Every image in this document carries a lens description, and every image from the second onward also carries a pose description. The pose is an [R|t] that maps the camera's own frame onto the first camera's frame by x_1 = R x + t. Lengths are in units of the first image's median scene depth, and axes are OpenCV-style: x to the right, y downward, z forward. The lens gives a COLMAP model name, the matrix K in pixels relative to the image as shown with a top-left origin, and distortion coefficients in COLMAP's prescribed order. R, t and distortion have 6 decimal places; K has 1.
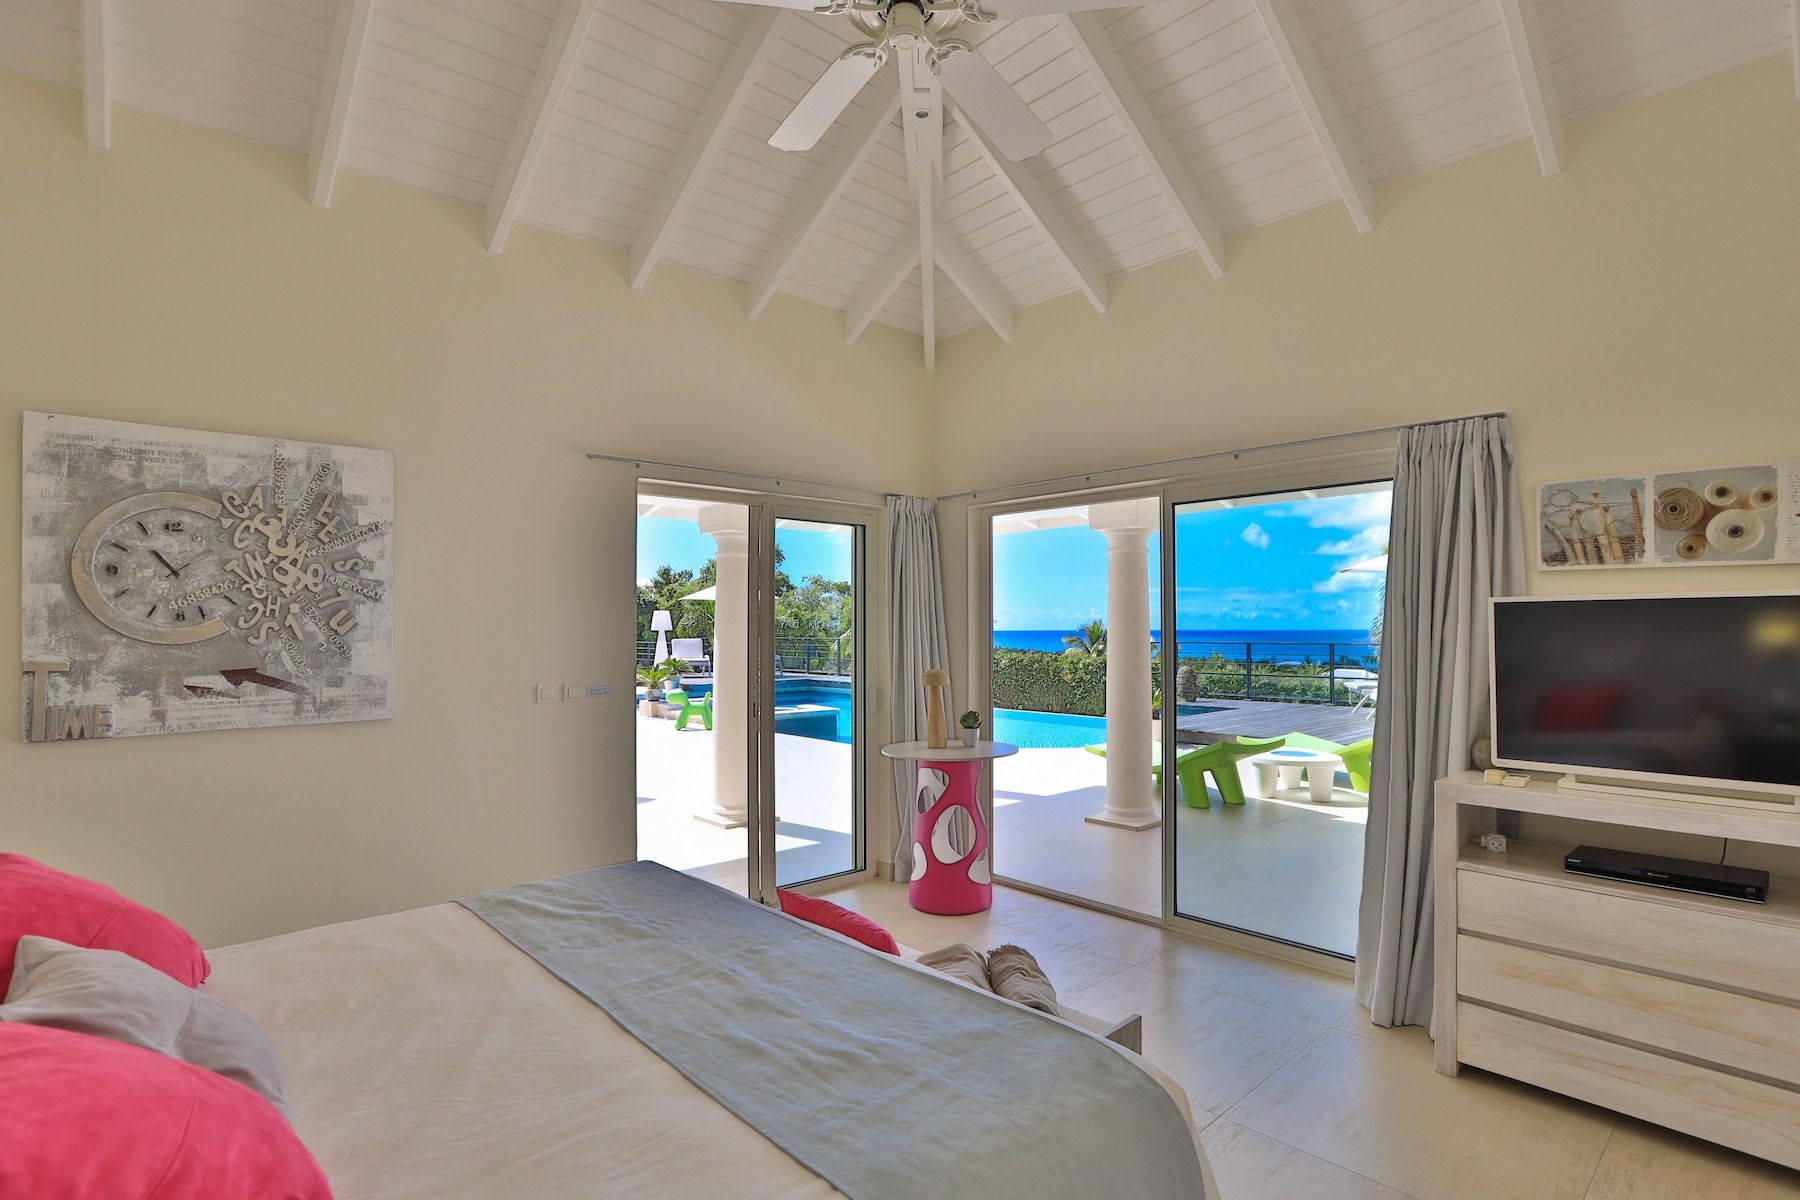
lens RADIAL K [[893.4, 0, 897.5], [0, 893.4, 591.7], [0, 0, 1]] dist [-0.017944, -0.001951]
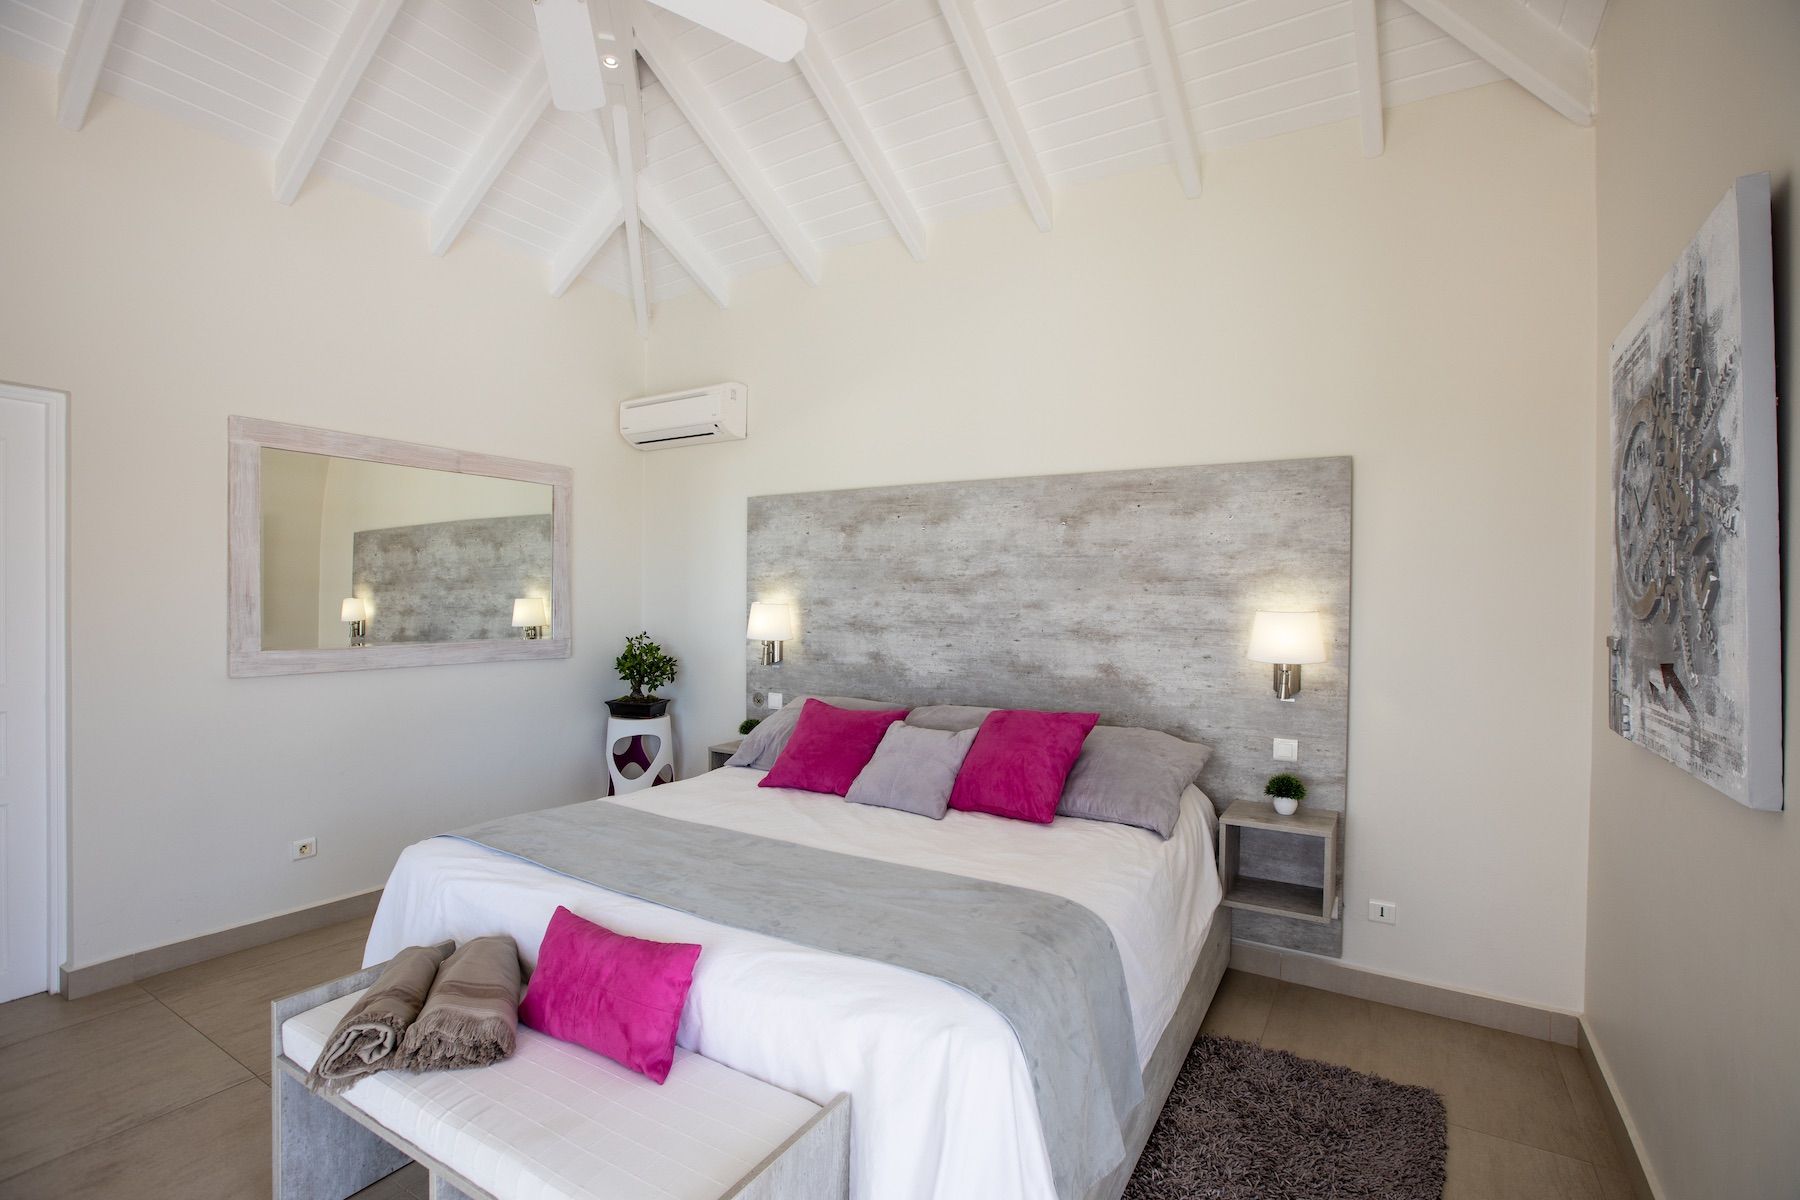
lens RADIAL K [[858.8, 0, 892.6], [0, 858.8, 604.8], [0, 0, 1]] dist [-0.040724, 0.011214]
pose [[-0.968523, 0.000223, -0.248925, -0.076440], [0.009358, 0.999325, -0.035515, 0.061016], [0.248749, -0.036727, -0.967871, 1.399881]]
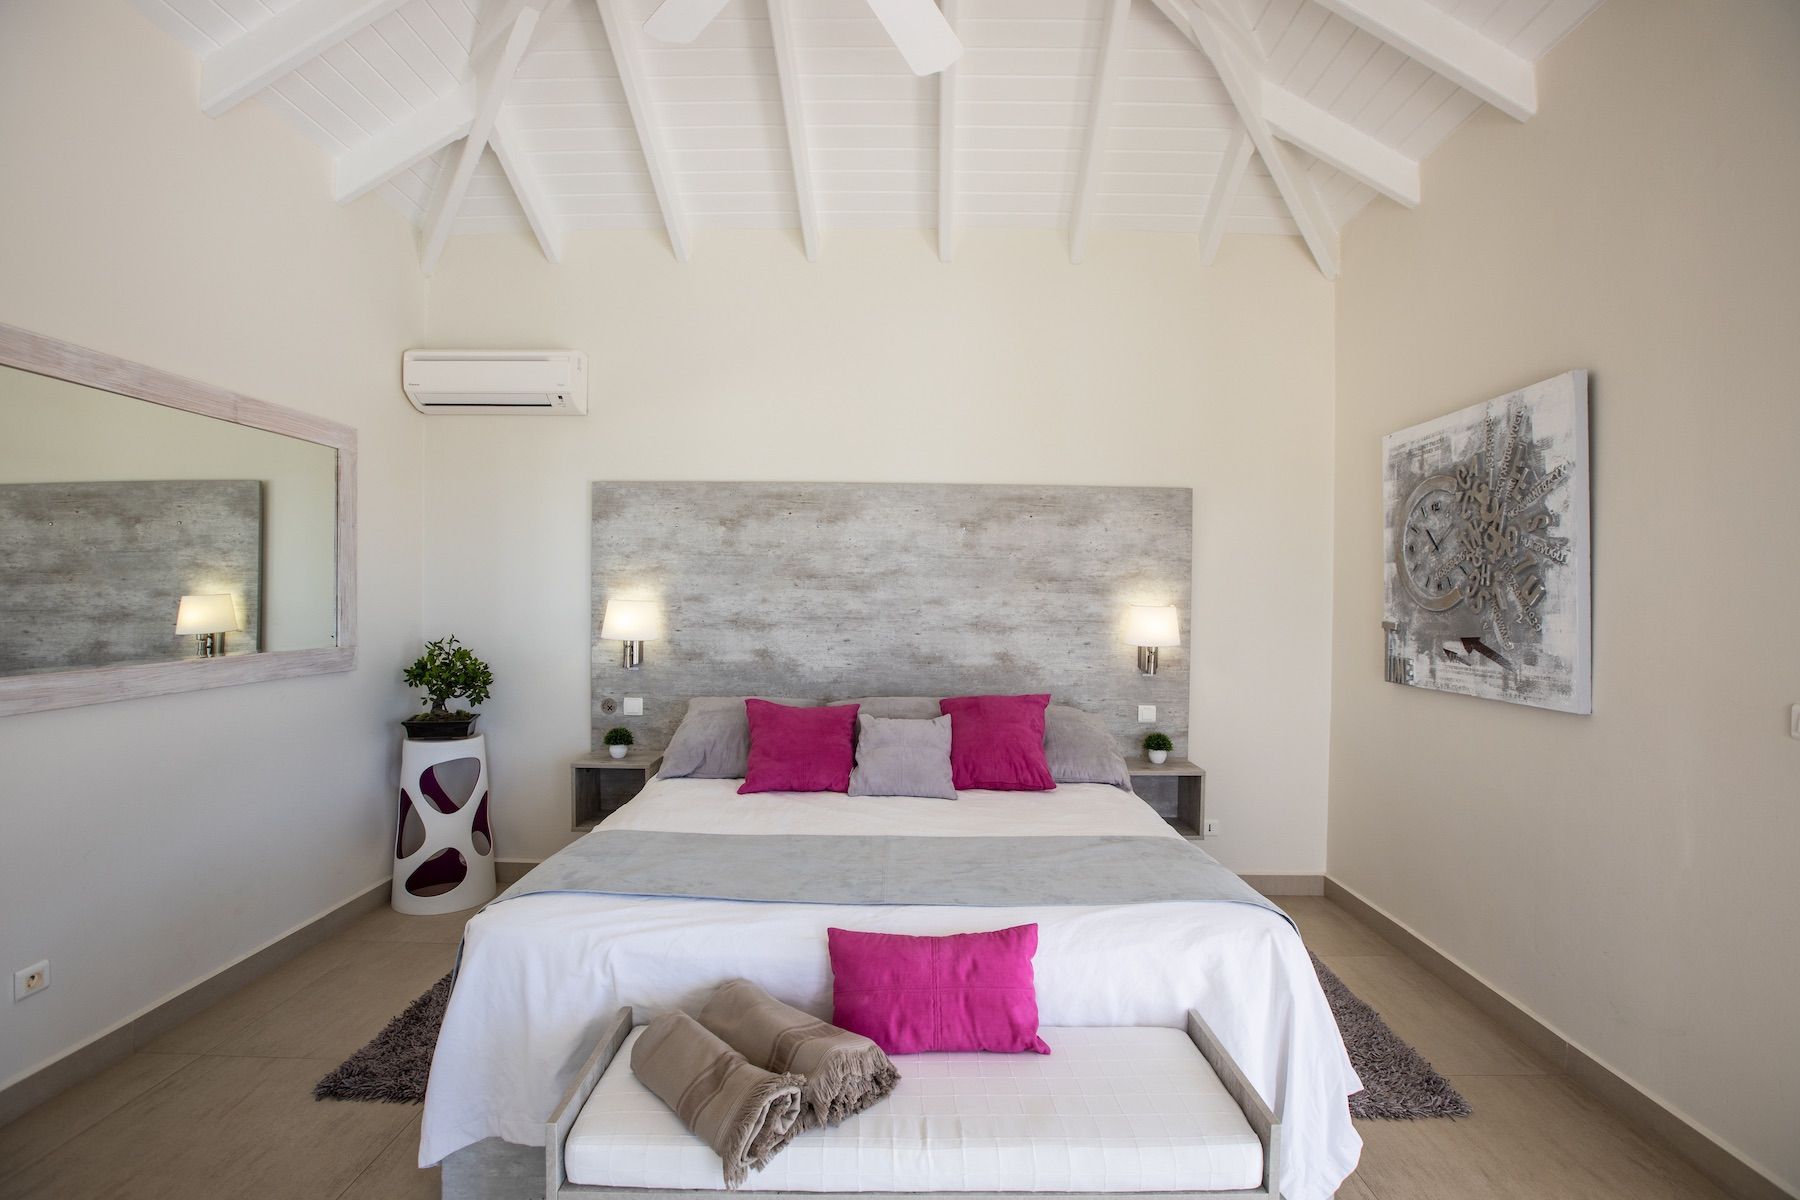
lens RADIAL K [[858.8, 0, 910.2], [0, 858.8, 610.8], [0, 0, 1]] dist [-0.040724, 0.011214]
pose [[-0.684582, 0.014293, -0.728795, 0.401759], [0.029040, 0.999549, -0.007675, 0.044837], [0.728357, -0.026418, -0.684689, 1.172965]]
